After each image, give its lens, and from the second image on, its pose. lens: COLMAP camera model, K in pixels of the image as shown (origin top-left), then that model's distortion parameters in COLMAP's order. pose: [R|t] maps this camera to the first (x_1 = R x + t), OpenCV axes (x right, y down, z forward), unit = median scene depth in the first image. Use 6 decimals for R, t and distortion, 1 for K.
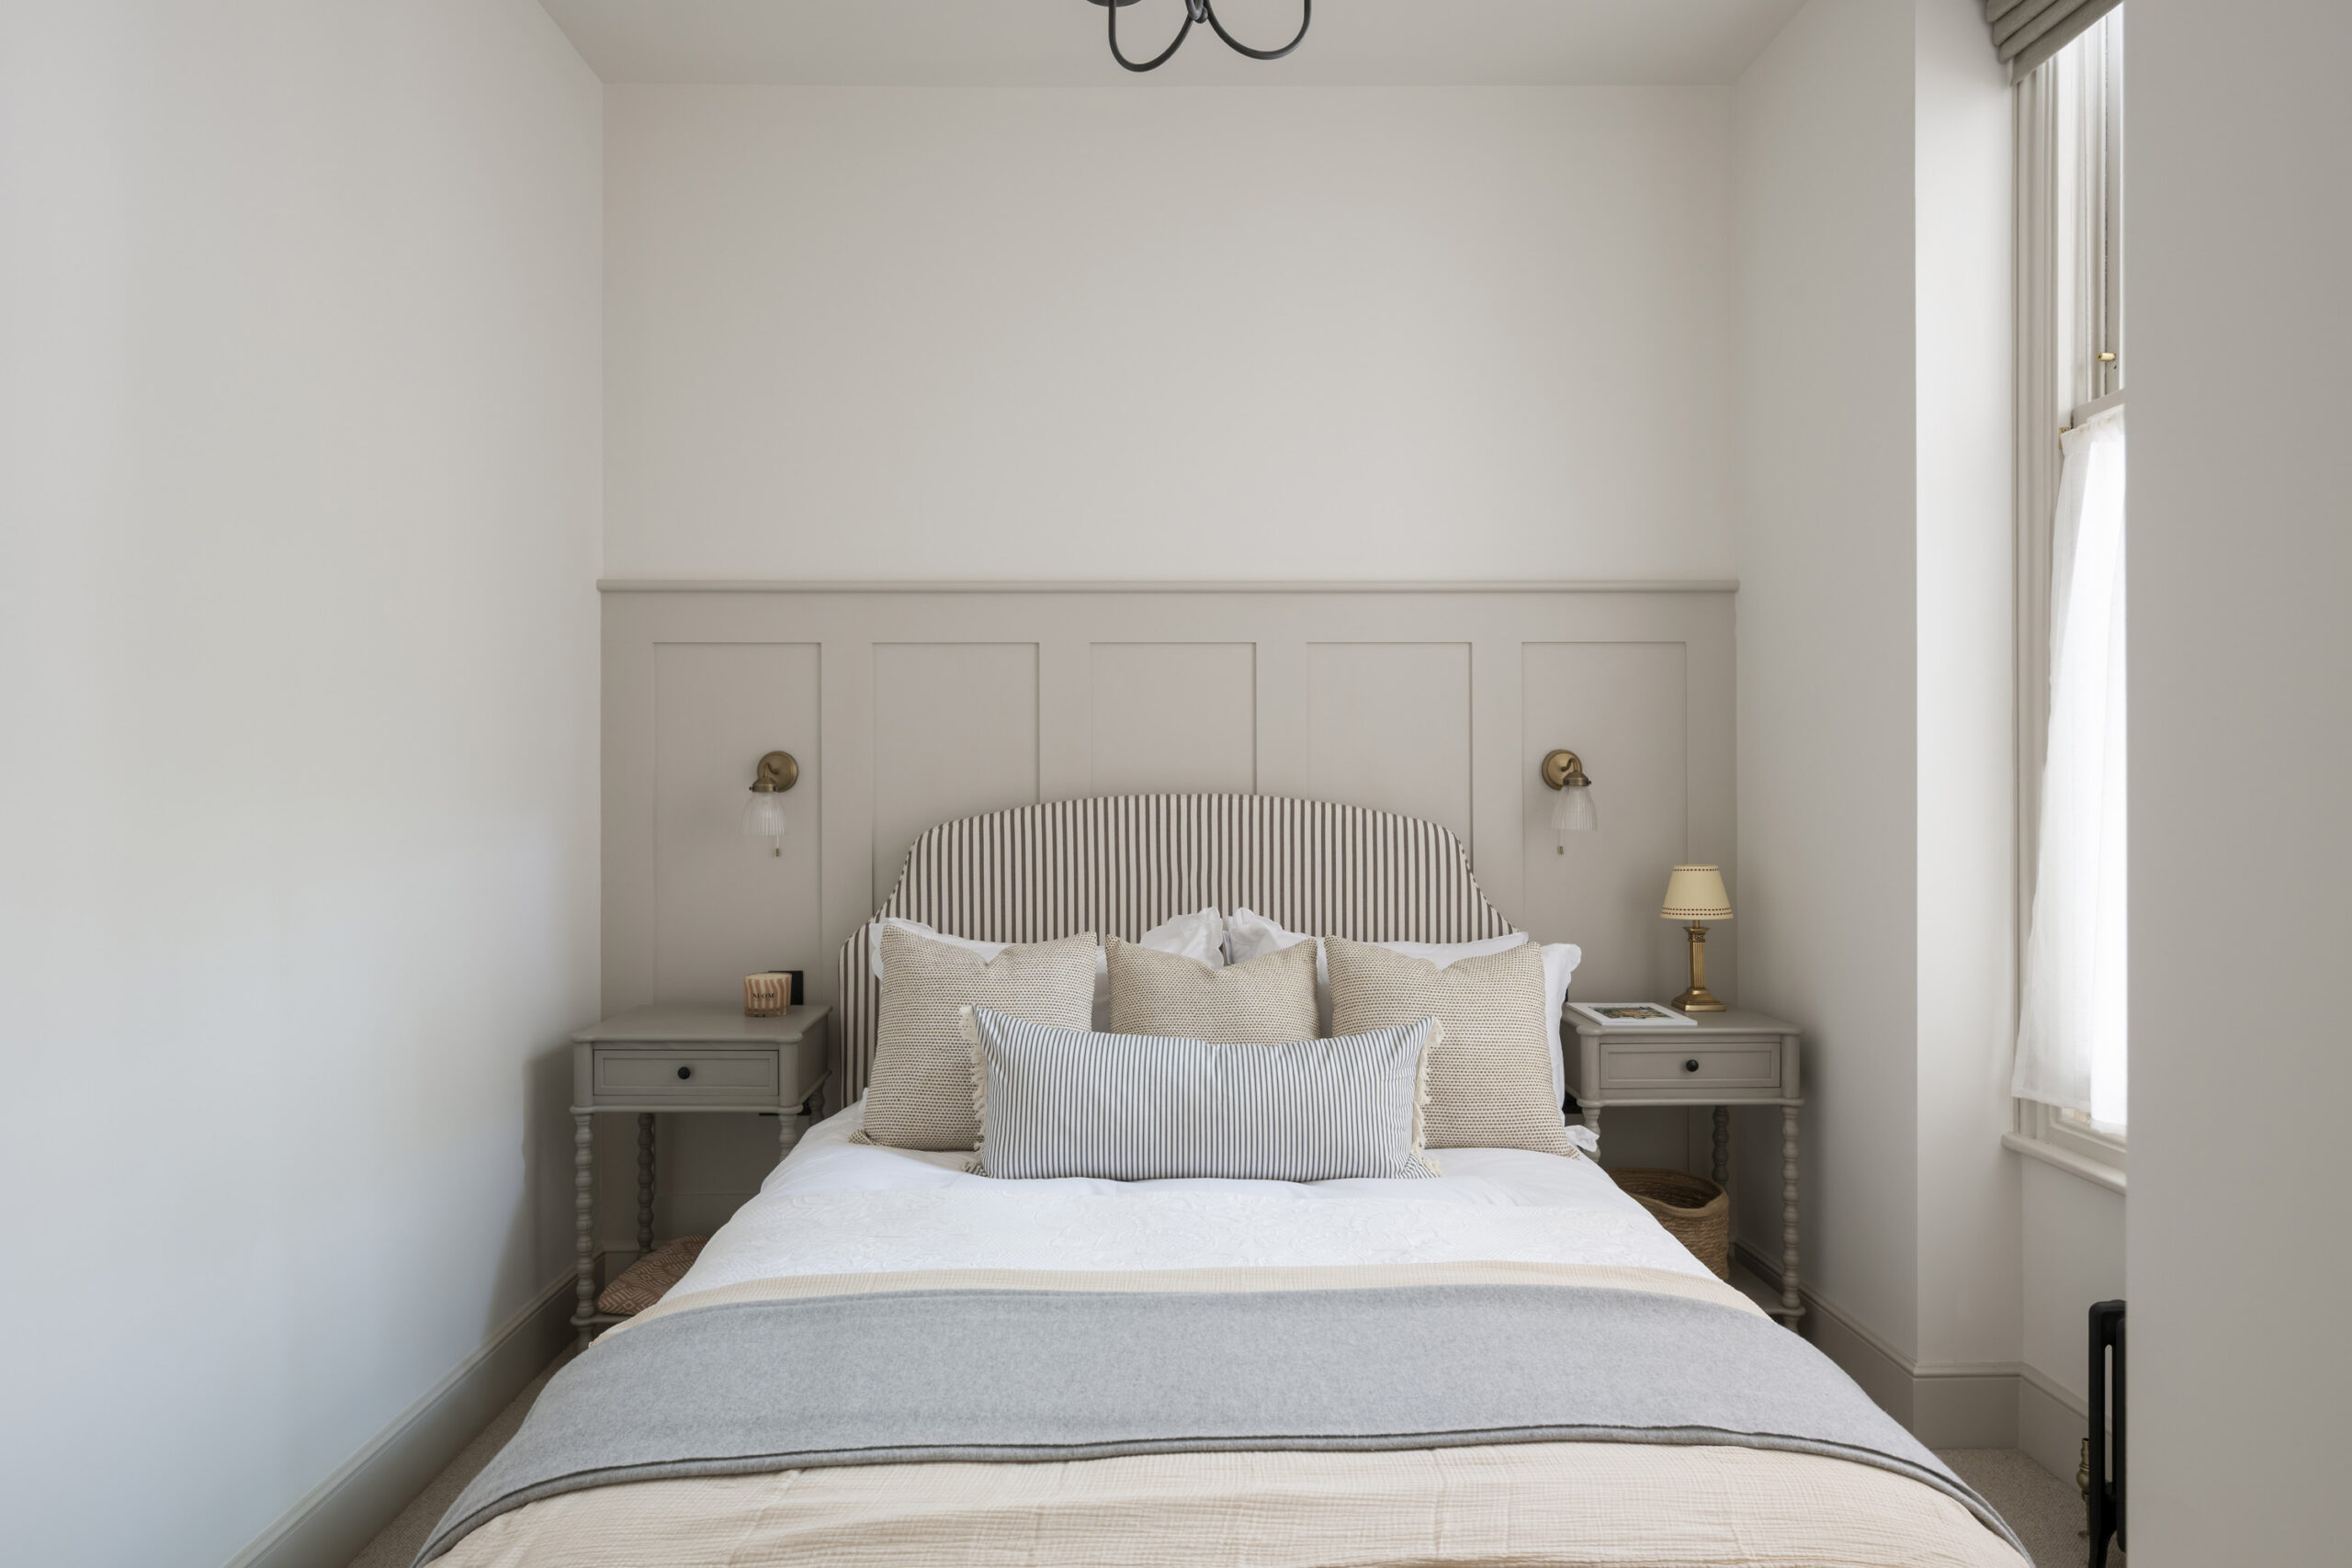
lens RADIAL K [[1378.2, 0, 1161.5], [0, 1378.2, 791.1], [0, 0, 1]] dist [-0.017718, 0.000788]
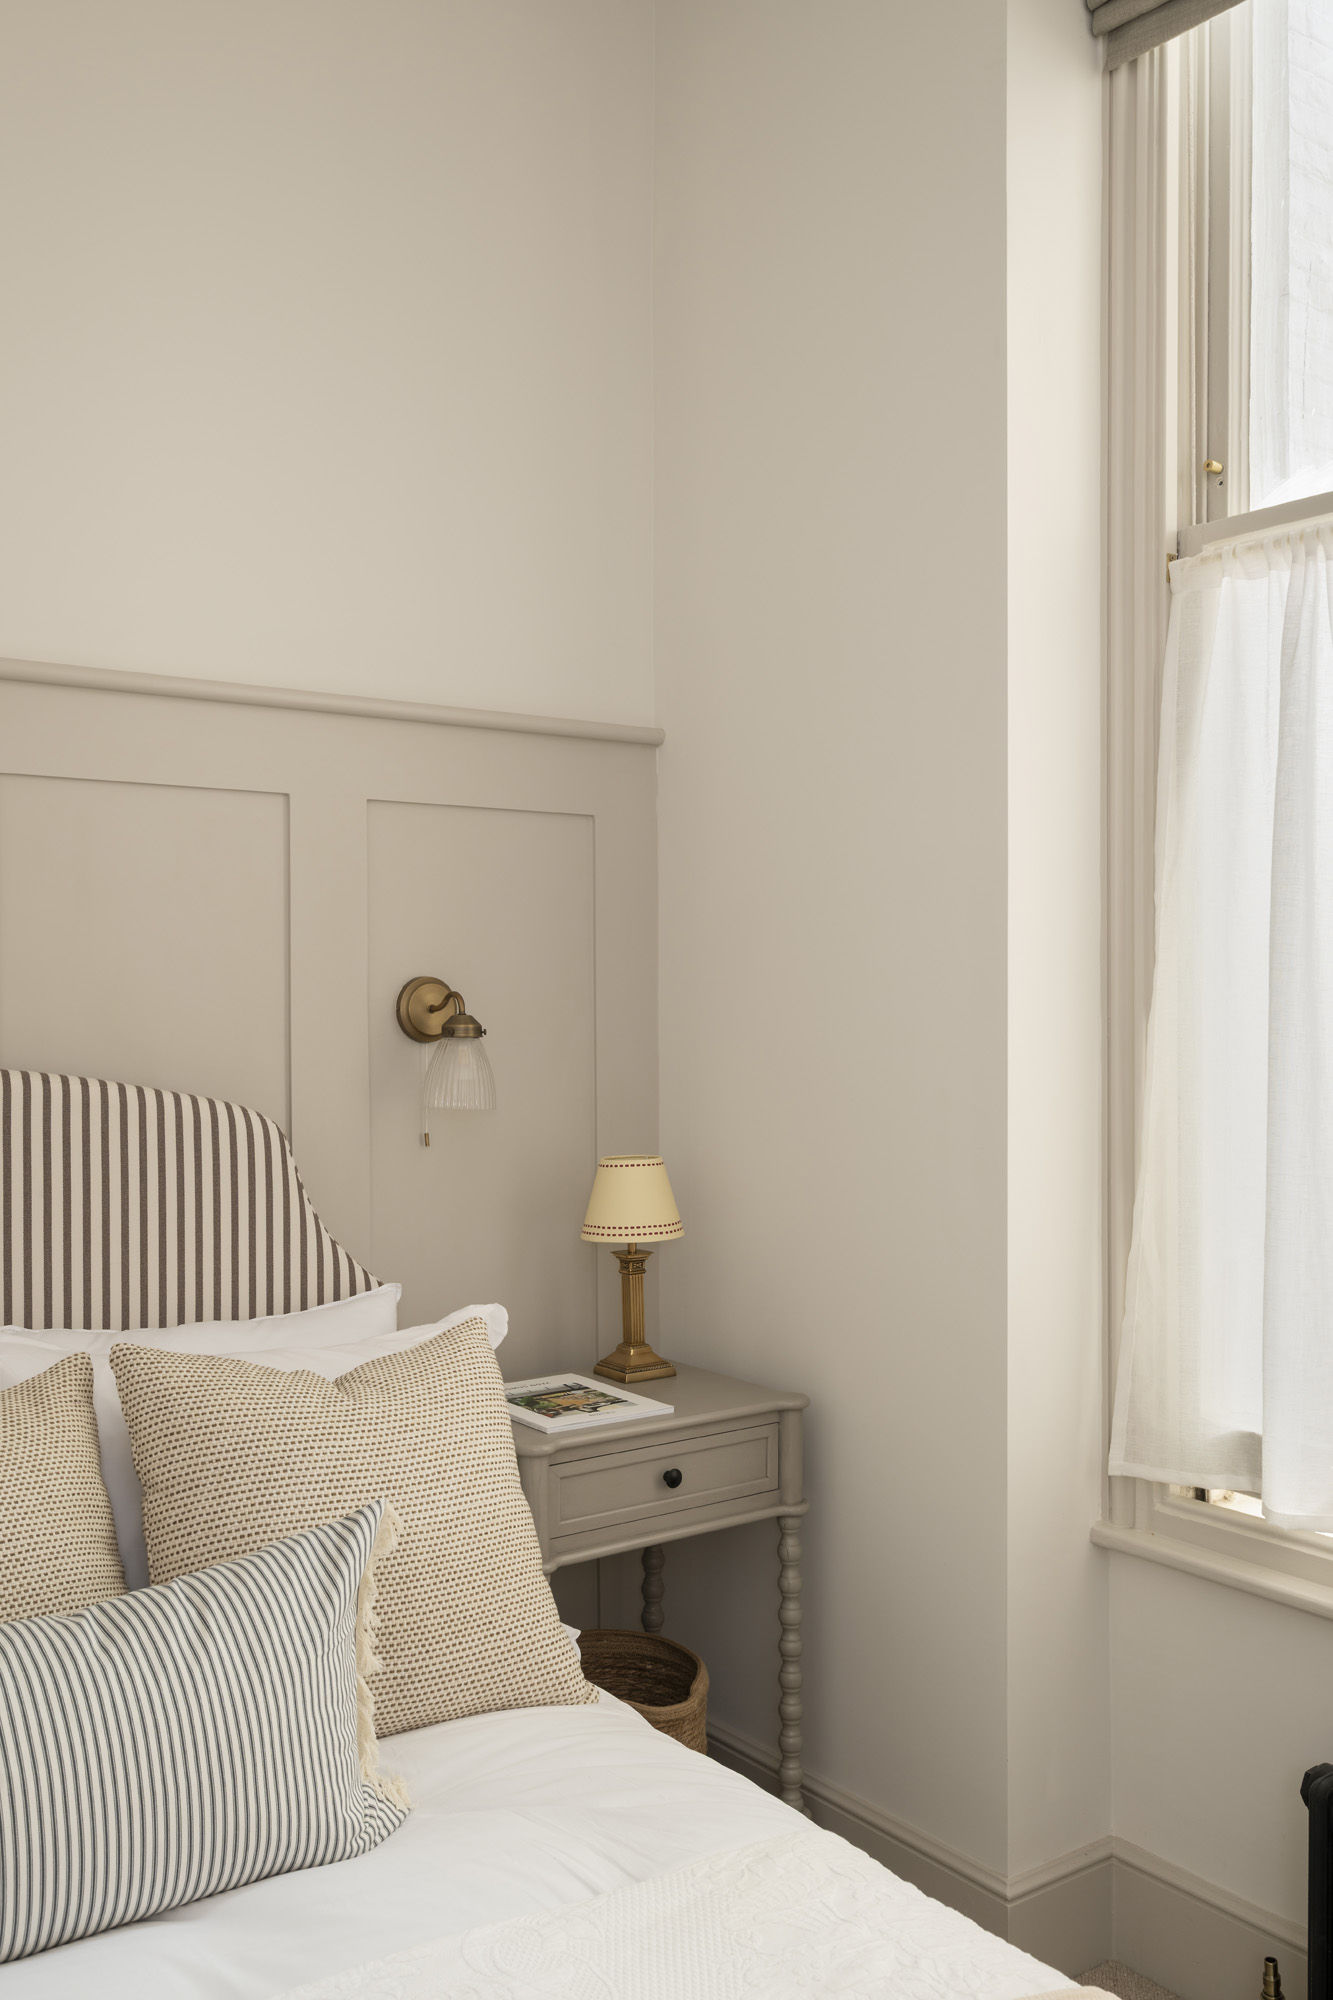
lens RADIAL K [[1745.3, 0, 683.5], [0, 1745.3, 998.1], [0, 0, 1]] dist [-0.004973, -0.008199]
pose [[0.811402, 0.000411, 0.584488, -0.084713], [-0.001040, 0.999999, 0.000741, -0.024433], [-0.584488, -0.001209, 0.811402, 0.338268]]
